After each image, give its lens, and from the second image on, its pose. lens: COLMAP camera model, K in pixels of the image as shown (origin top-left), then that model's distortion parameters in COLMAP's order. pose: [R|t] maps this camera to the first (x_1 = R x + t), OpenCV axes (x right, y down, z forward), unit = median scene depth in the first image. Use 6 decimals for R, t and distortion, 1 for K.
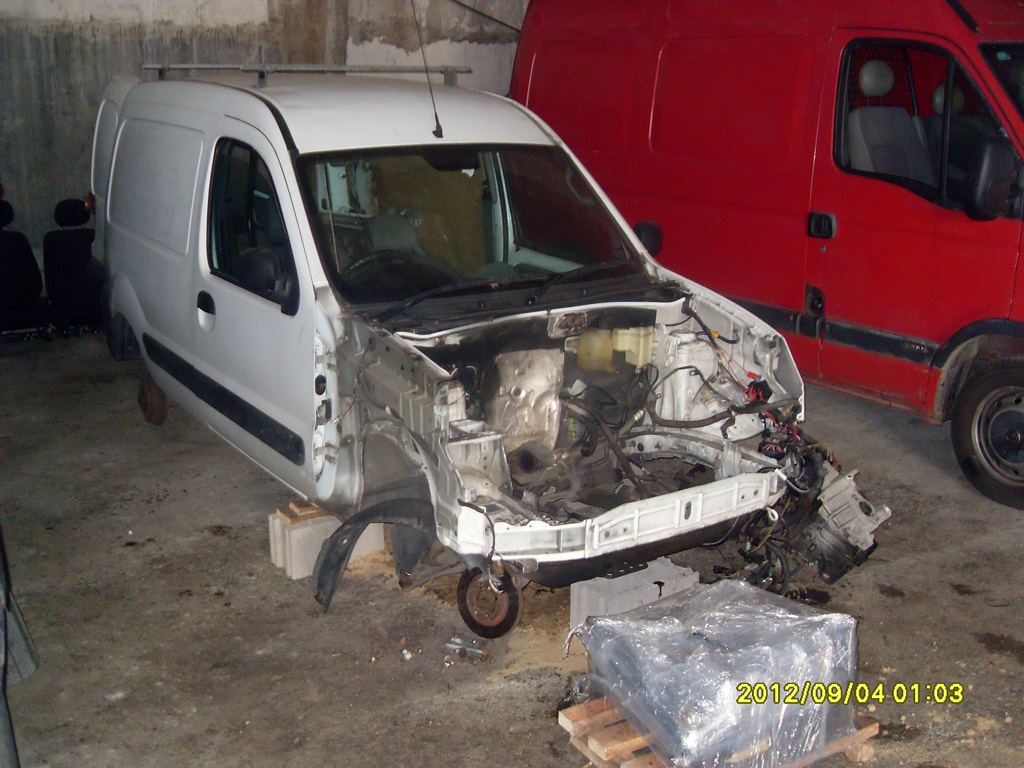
lens RADIAL K [[1189.3, 0, 508.5], [0, 1189.3, 381.1], [0, 0, 1]] dist [-0.080385, 0.000000]
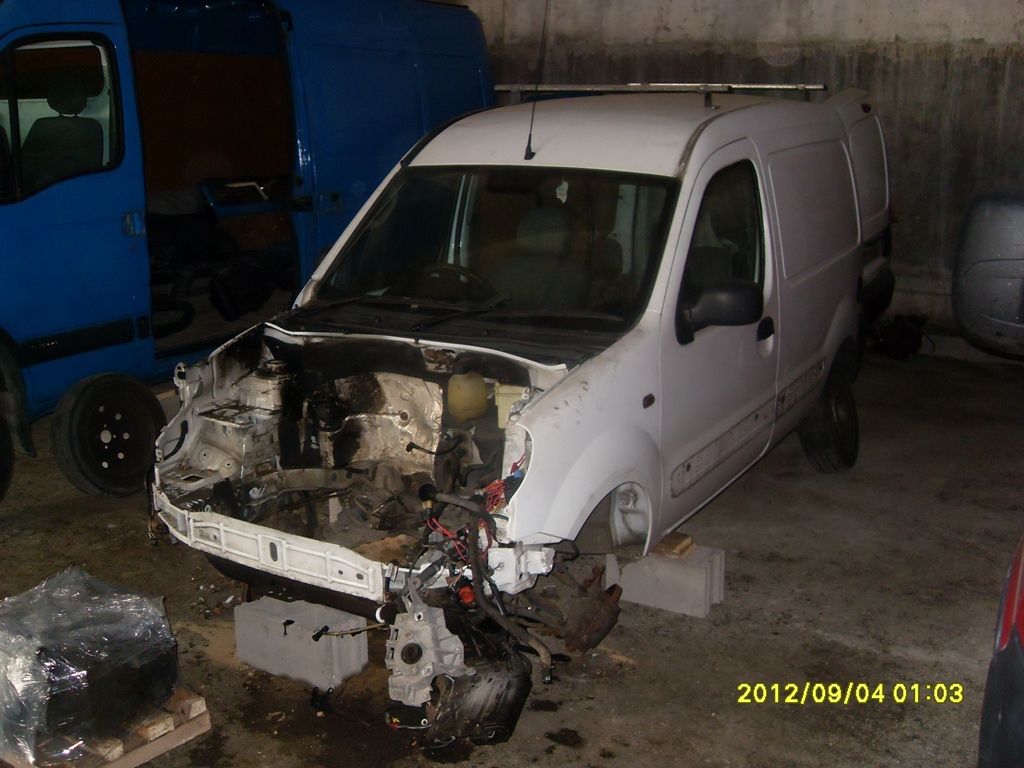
lens RADIAL K [[1189.3, 0, 509.1], [0, 1189.3, 384.9], [0, 0, 1]] dist [-0.080385, 0.000000]
pose [[0.393120, 0.214532, -0.894110, 0.461418], [-0.227518, 0.964858, 0.131473, -0.082876], [0.890894, 0.151741, 0.428115, 0.327099]]
